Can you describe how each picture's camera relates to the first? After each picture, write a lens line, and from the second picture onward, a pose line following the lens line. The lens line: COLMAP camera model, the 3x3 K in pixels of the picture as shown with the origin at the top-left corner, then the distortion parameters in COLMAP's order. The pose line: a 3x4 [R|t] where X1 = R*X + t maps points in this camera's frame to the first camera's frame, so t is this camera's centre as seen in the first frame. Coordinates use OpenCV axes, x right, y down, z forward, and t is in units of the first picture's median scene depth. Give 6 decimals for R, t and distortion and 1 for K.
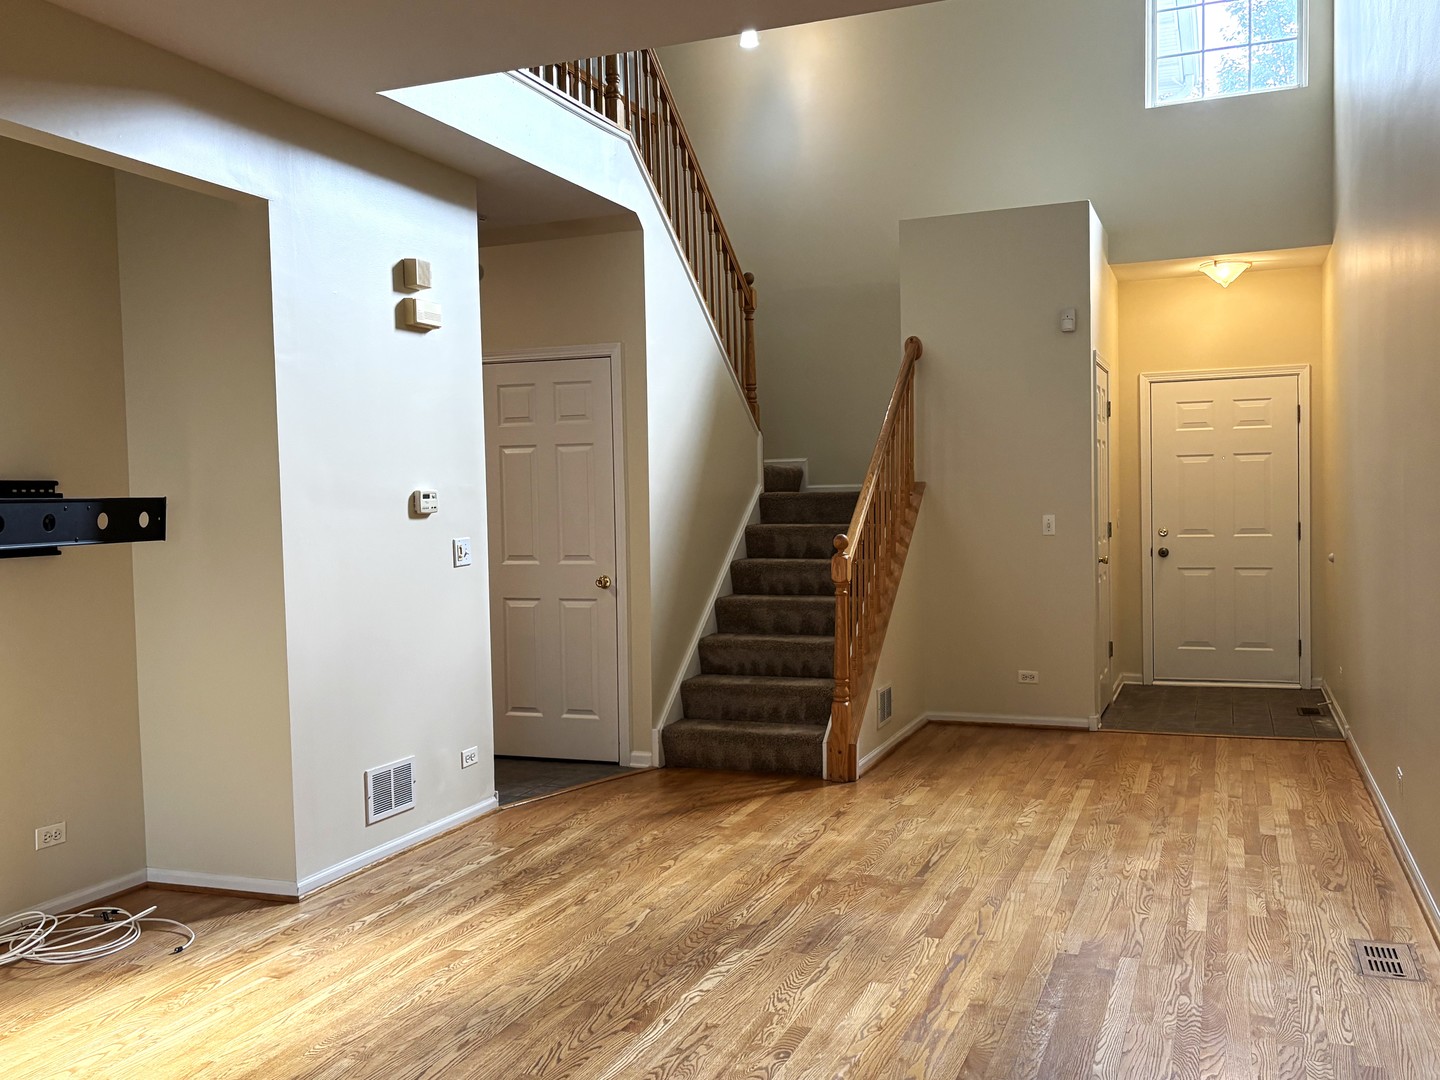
lens RADIAL K [[1314.1, 0, 724.5], [0, 1314.1, 545.5], [0, 0, 1]] dist [-0.004390, 0.000000]
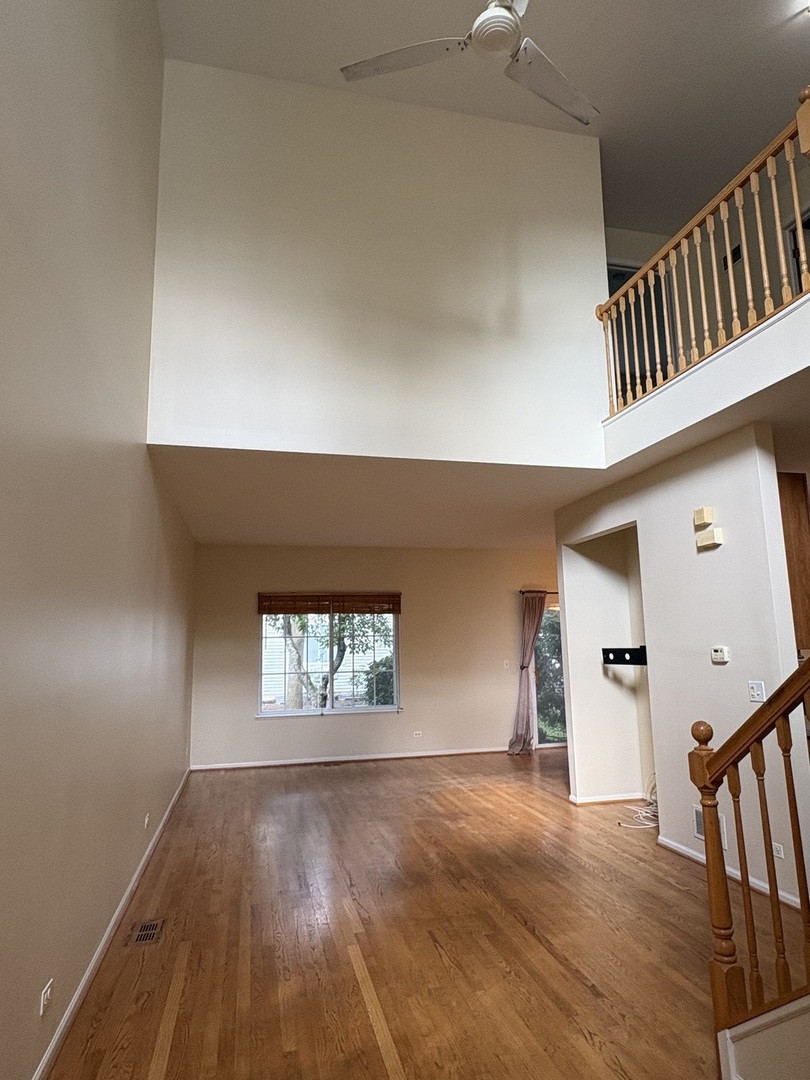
lens RADIAL K [[652.6, 0, 410.9], [0, 652.6, 541.3], [0, 0, 1]] dist [-0.002373, 0.000103]
pose [[-0.826594, -0.048558, -0.560699, 0.588773], [0.020625, 0.992988, -0.116401, -0.094585], [0.562420, -0.107781, -0.819797, 1.617253]]
